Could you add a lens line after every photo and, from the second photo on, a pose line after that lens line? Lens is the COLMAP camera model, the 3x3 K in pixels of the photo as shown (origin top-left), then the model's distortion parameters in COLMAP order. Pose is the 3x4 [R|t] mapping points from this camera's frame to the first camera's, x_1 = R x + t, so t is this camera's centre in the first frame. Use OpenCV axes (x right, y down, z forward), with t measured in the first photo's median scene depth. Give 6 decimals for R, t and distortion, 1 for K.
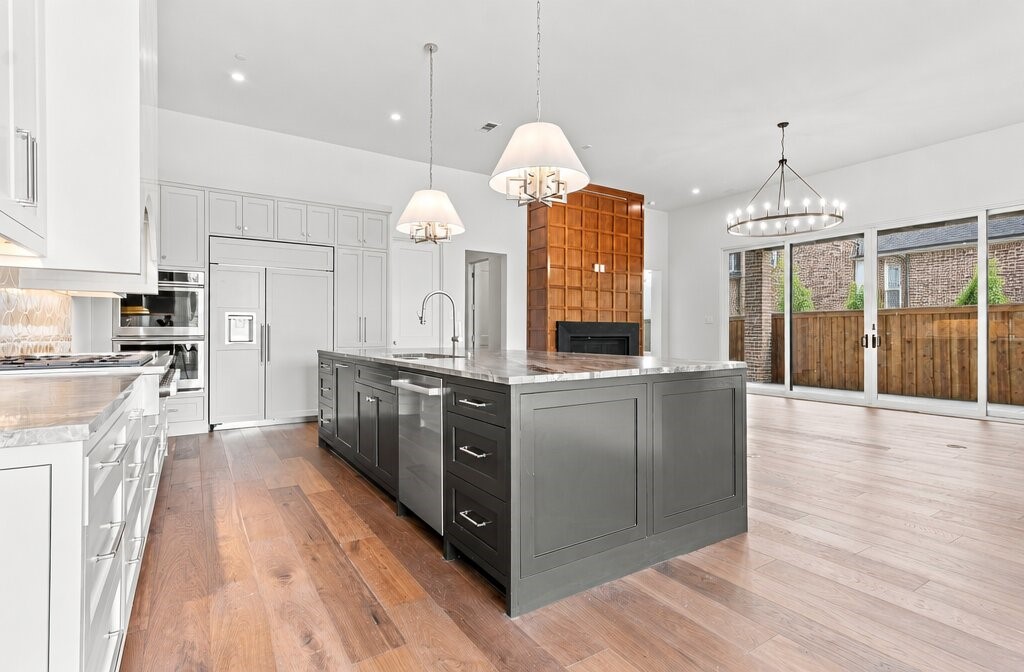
lens RADIAL K [[495.9, 0, 500.3], [0, 495.9, 337.5], [0, 0, 1]] dist [0.000665, 0.000484]
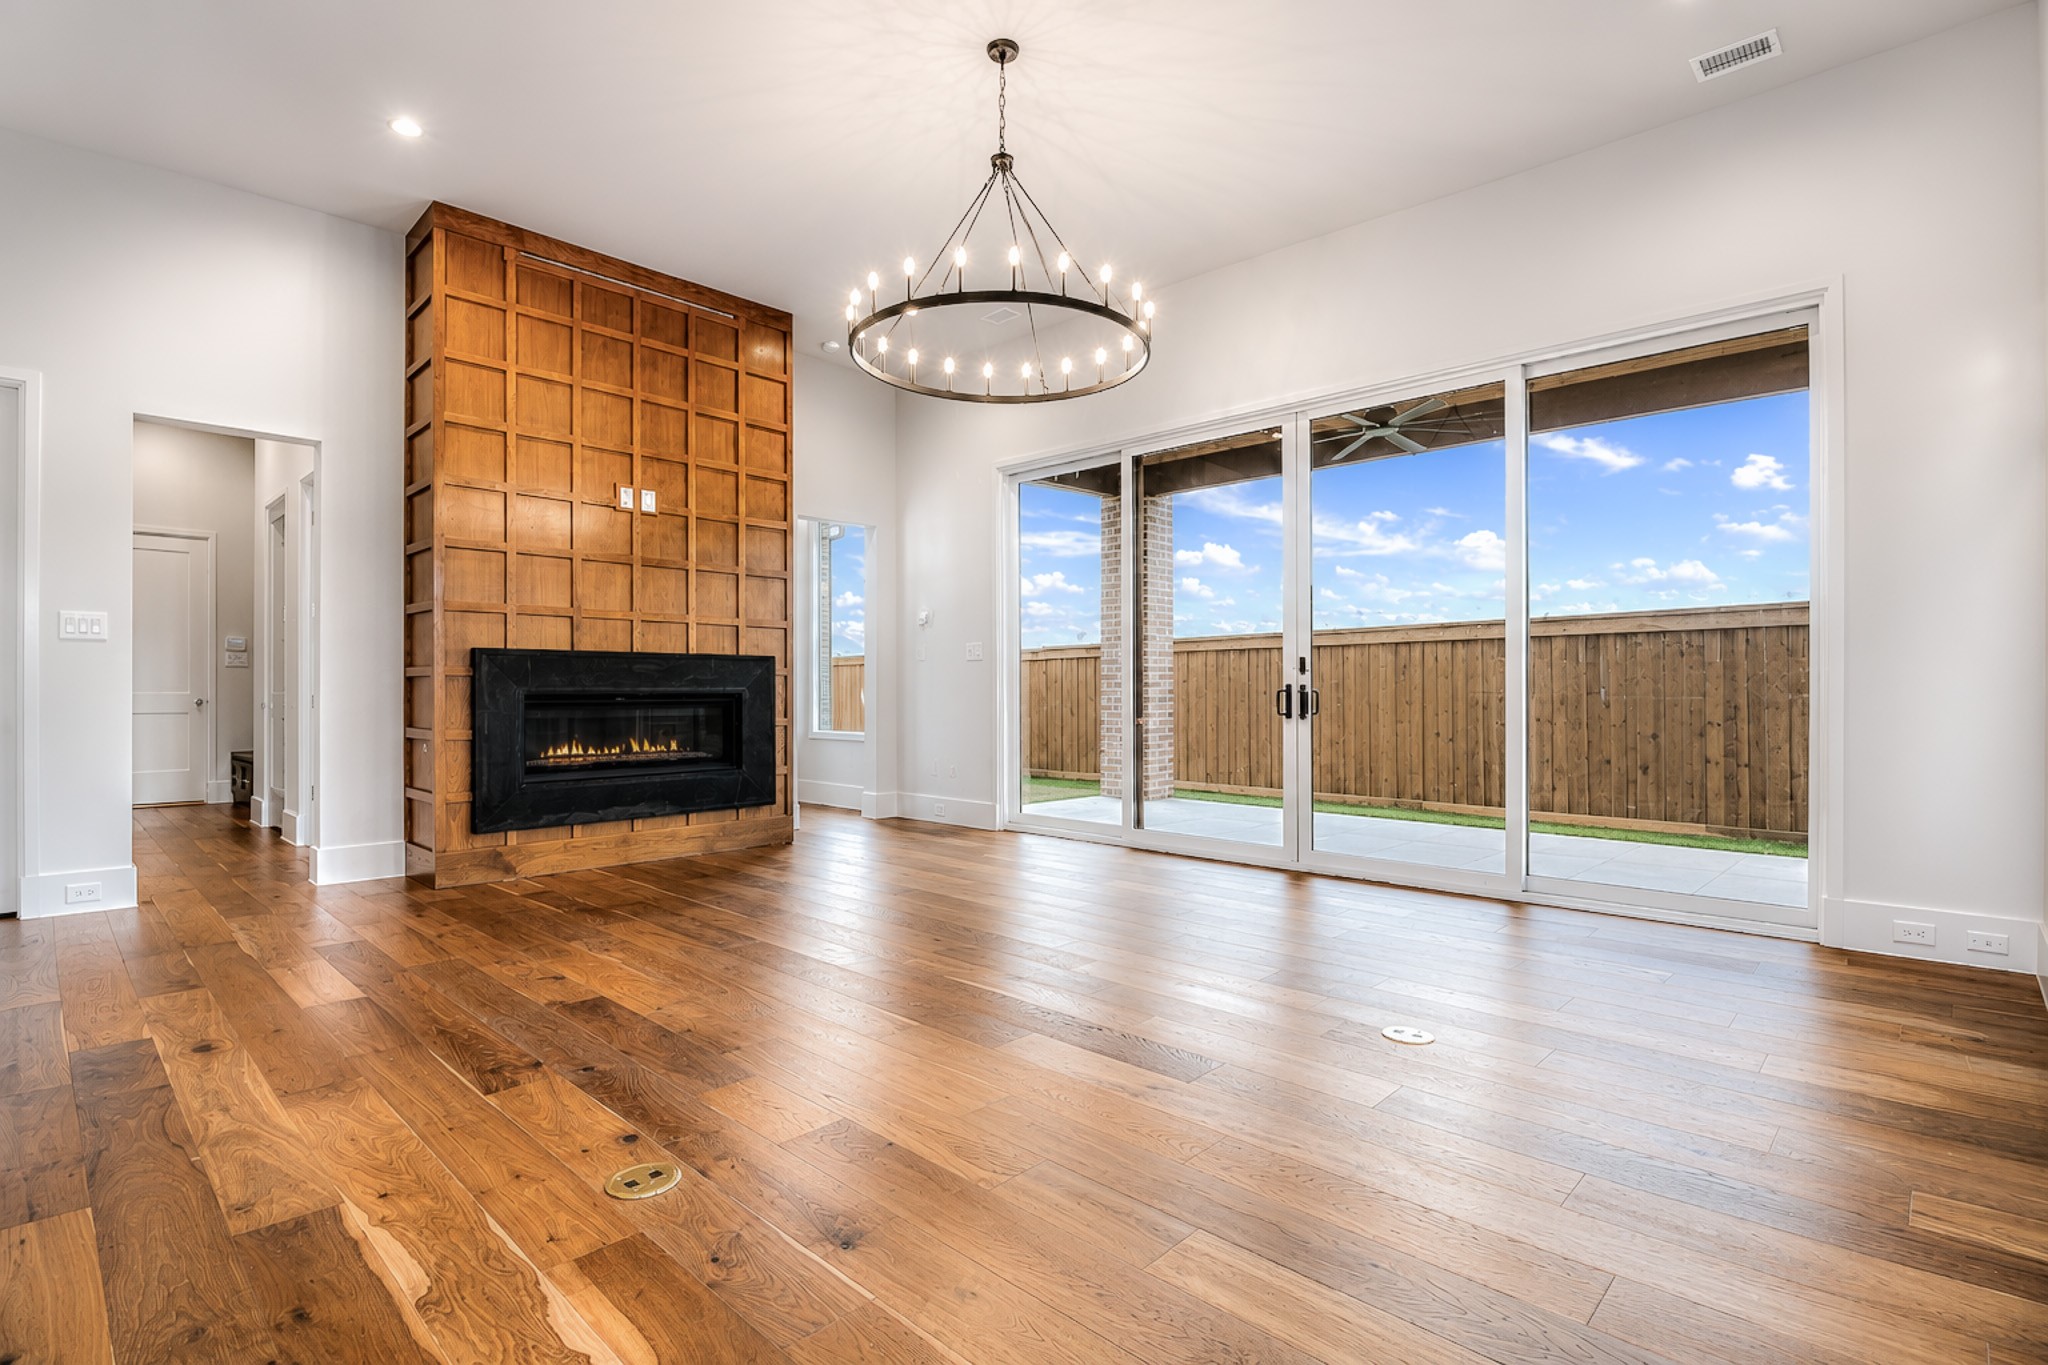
lens RADIAL K [[989.8, 0, 1024.0], [0, 989.8, 682.5], [0, 0, 1]] dist [-0.000695, -0.000012]
pose [[0.966656, -0.002202, 0.256070, 0.291797], [0.004627, 0.999950, -0.008866, -0.002123], [-0.256038, 0.009755, 0.966617, 0.256665]]
